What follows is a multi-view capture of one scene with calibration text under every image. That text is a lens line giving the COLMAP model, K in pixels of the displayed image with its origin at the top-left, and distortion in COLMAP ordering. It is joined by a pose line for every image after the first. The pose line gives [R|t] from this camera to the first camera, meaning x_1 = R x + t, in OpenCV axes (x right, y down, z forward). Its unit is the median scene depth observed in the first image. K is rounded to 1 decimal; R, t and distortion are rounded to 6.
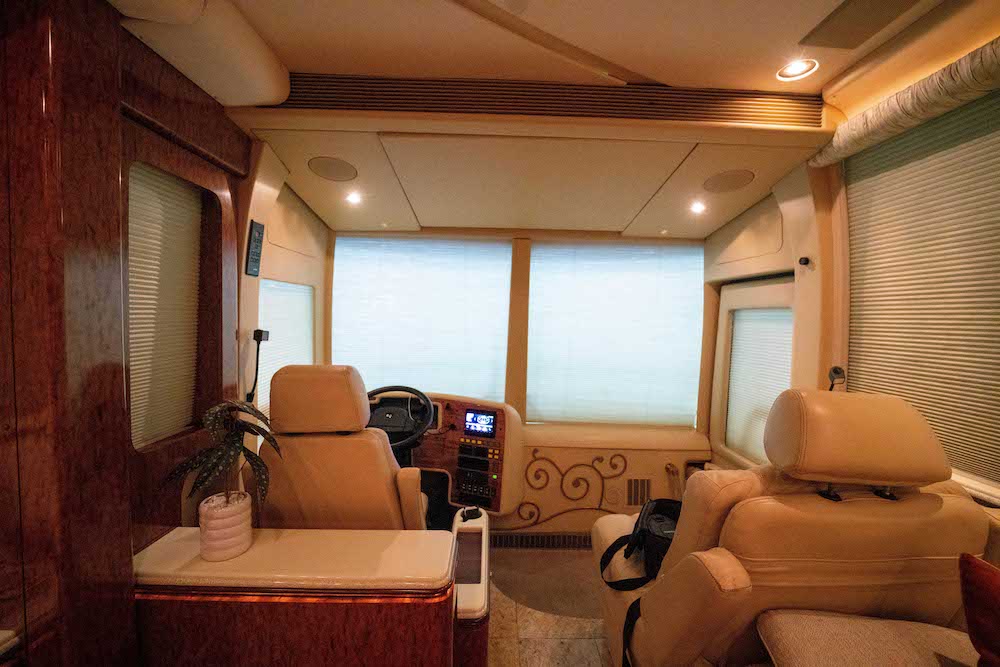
lens RADIAL K [[403.9, 0, 504.2], [0, 403.9, 329.7], [0, 0, 1]] dist [-0.022071, 0.000616]
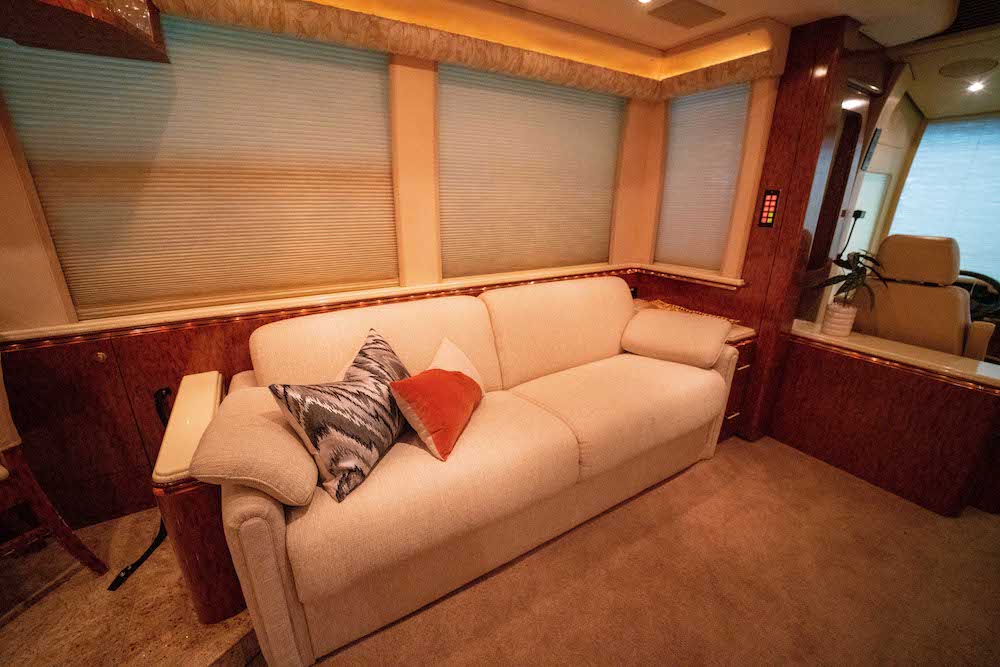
lens RADIAL K [[403.9, 0, 500.6], [0, 403.9, 333.3], [0, 0, 1]] dist [-0.022071, 0.000616]
pose [[0.498601, 0.263006, -0.825969, 0.039995], [-0.023435, 0.956602, 0.290455, 0.044747], [0.866514, -0.125465, 0.483126, -0.971639]]
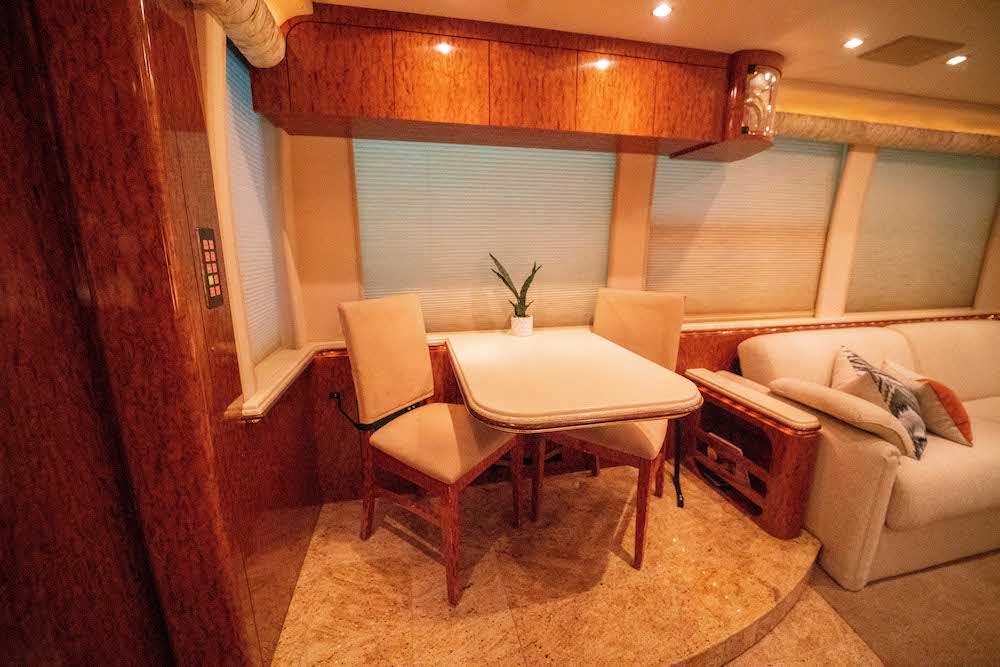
lens RADIAL K [[403.9, 0, 495.5], [0, 403.9, 332.7], [0, 0, 1]] dist [-0.022071, 0.000616]
pose [[0.190246, 0.188702, -0.963430, 0.065396], [-0.023023, 0.981941, 0.187782, 0.070528], [0.981467, -0.013544, 0.191155, -1.960941]]
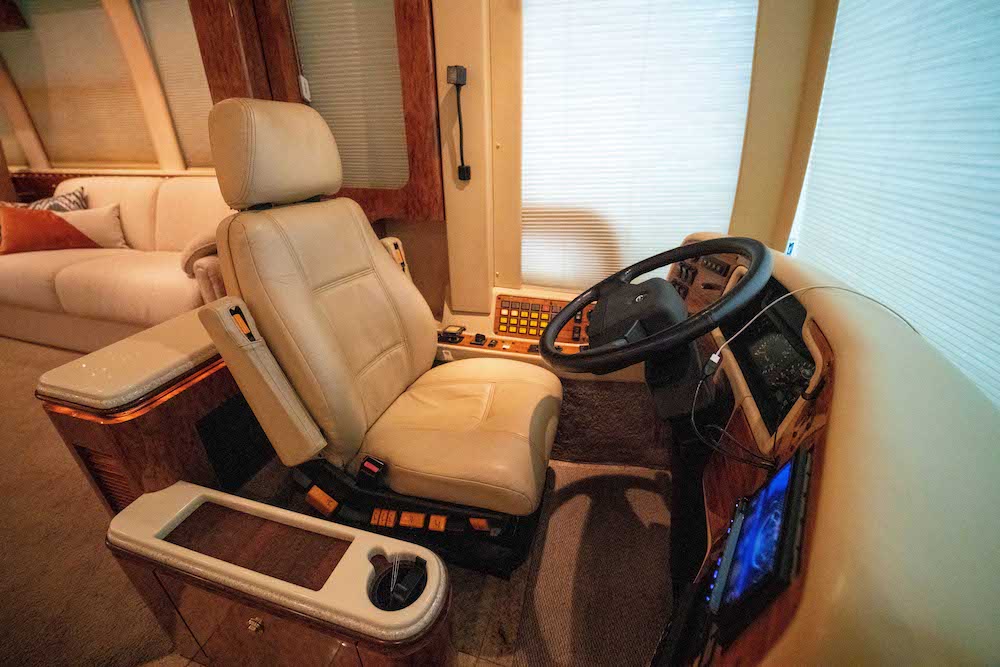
lens RADIAL K [[403.9, 0, 502.8], [0, 403.9, 336.4], [0, 0, 1]] dist [-0.022071, 0.000616]
pose [[-0.306581, 0.403873, -0.861914, 0.113605], [-0.035515, 0.900035, 0.434368, 0.116808], [0.951182, 0.163780, -0.261590, 1.034596]]
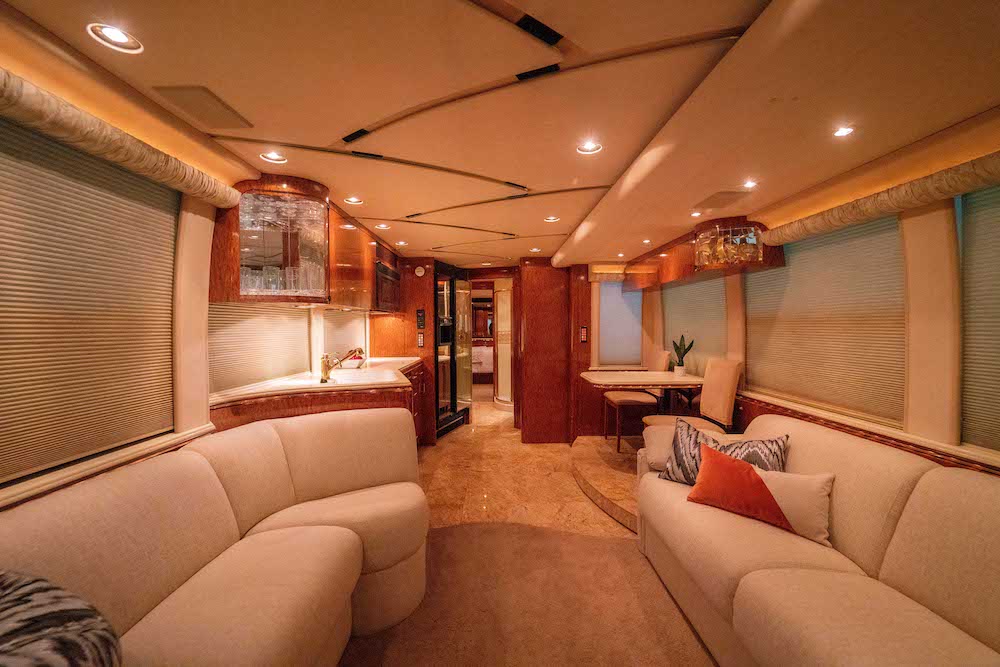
lens RADIAL K [[403.9, 0, 493.2], [0, 403.9, 336.6], [0, 0, 1]] dist [-0.022071, 0.000616]
pose [[-0.999349, -0.020063, 0.029988, -0.036433], [-0.018363, 0.998265, 0.055951, -0.023904], [-0.031058, 0.055364, -0.997983, 0.319837]]
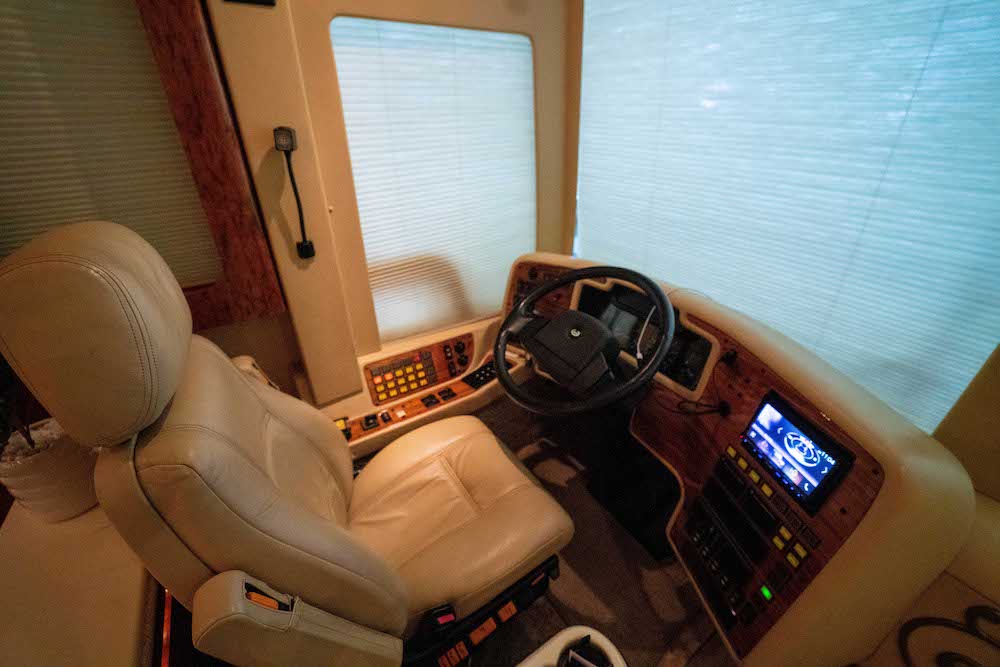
lens RADIAL K [[403.9, 0, 508.8], [0, 403.9, 334.4], [0, 0, 1]] dist [-0.022071, 0.000616]
pose [[0.521654, 0.403424, -0.751749, 0.029565], [-0.023090, 0.887491, 0.460247, -0.001396], [0.852845, -0.222732, 0.472278, 0.664205]]
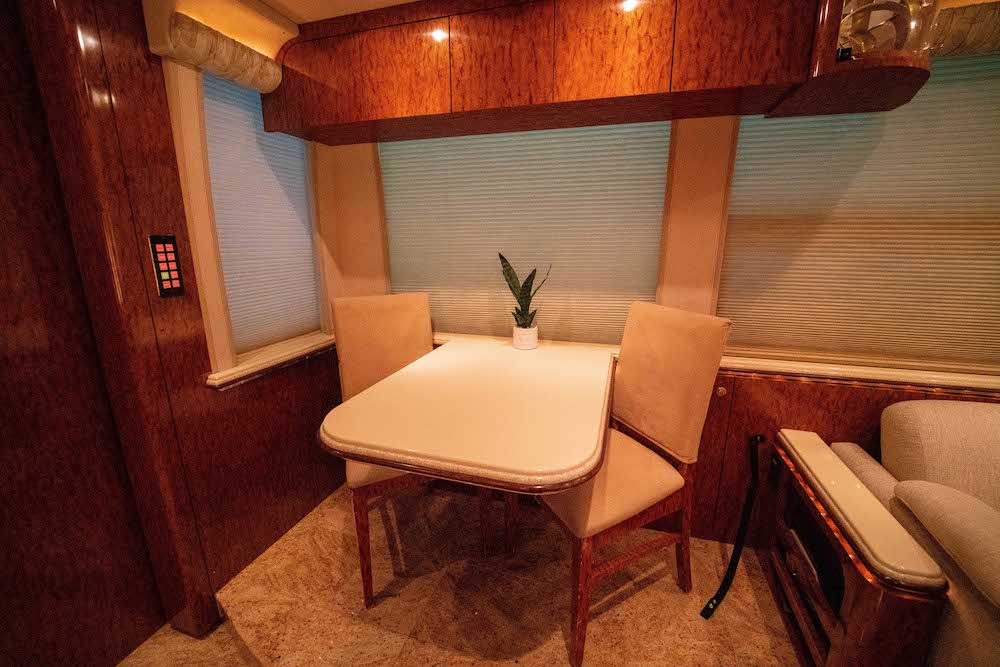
lens RADIAL K [[403.9, 0, 496.9], [0, 403.9, 332.9], [0, 0, 1]] dist [-0.022071, 0.000616]
pose [[-0.321422, 0.201984, -0.925144, -0.065696], [-0.030665, 0.974254, 0.223360, 0.037317], [0.946439, 0.100162, -0.306952, -1.483630]]
